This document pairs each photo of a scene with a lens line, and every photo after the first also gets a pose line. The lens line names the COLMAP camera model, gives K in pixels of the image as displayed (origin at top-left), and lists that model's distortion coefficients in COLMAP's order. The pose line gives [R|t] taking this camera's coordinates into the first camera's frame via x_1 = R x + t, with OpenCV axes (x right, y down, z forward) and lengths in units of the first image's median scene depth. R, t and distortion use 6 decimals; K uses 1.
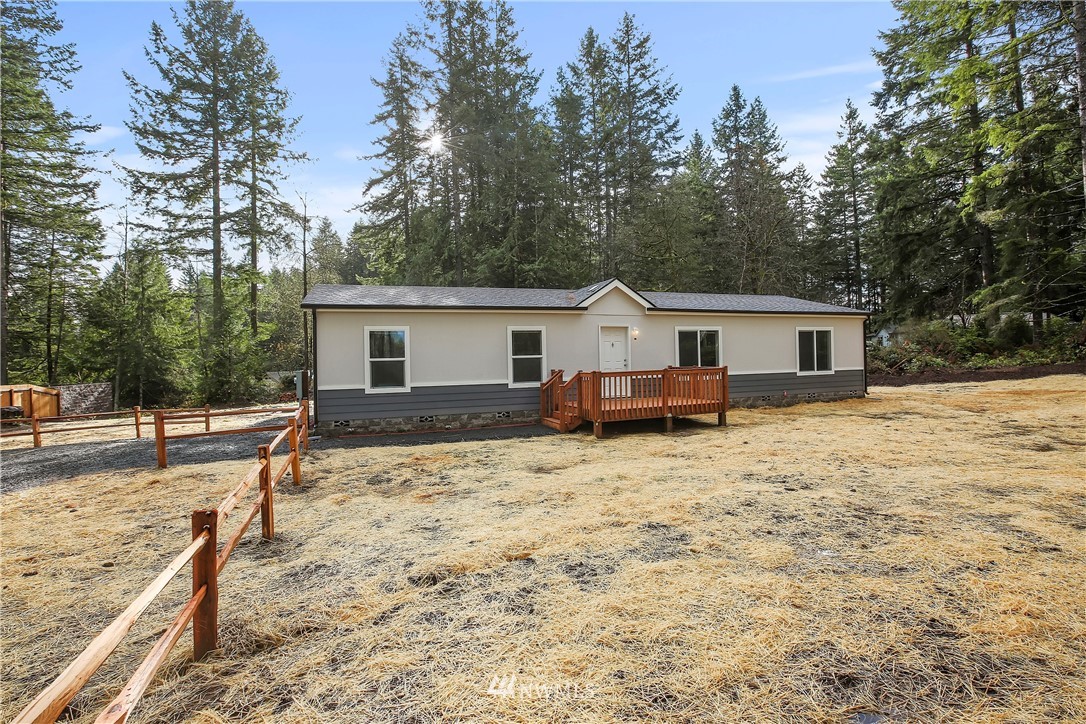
lens RADIAL K [[486.5, 0, 542.5], [0, 486.5, 311.8], [0, 0, 1]] dist [-0.020905, 0.000351]
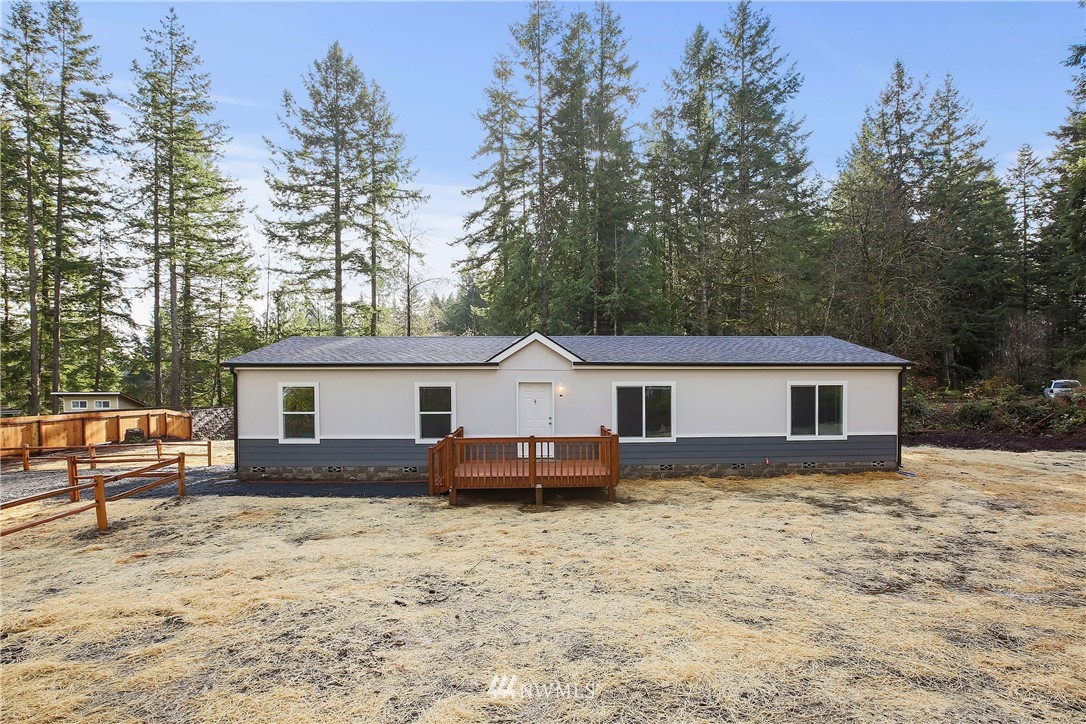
lens RADIAL K [[505.9, 0, 549.4], [0, 505.9, 347.9], [0, 0, 1]] dist [-0.022261, -0.000396]
pose [[0.957877, 0.000746, -0.287179, 0.375014], [0.006814, 0.999656, 0.025326, -0.049615], [0.287099, -0.026216, 0.957542, 0.062237]]
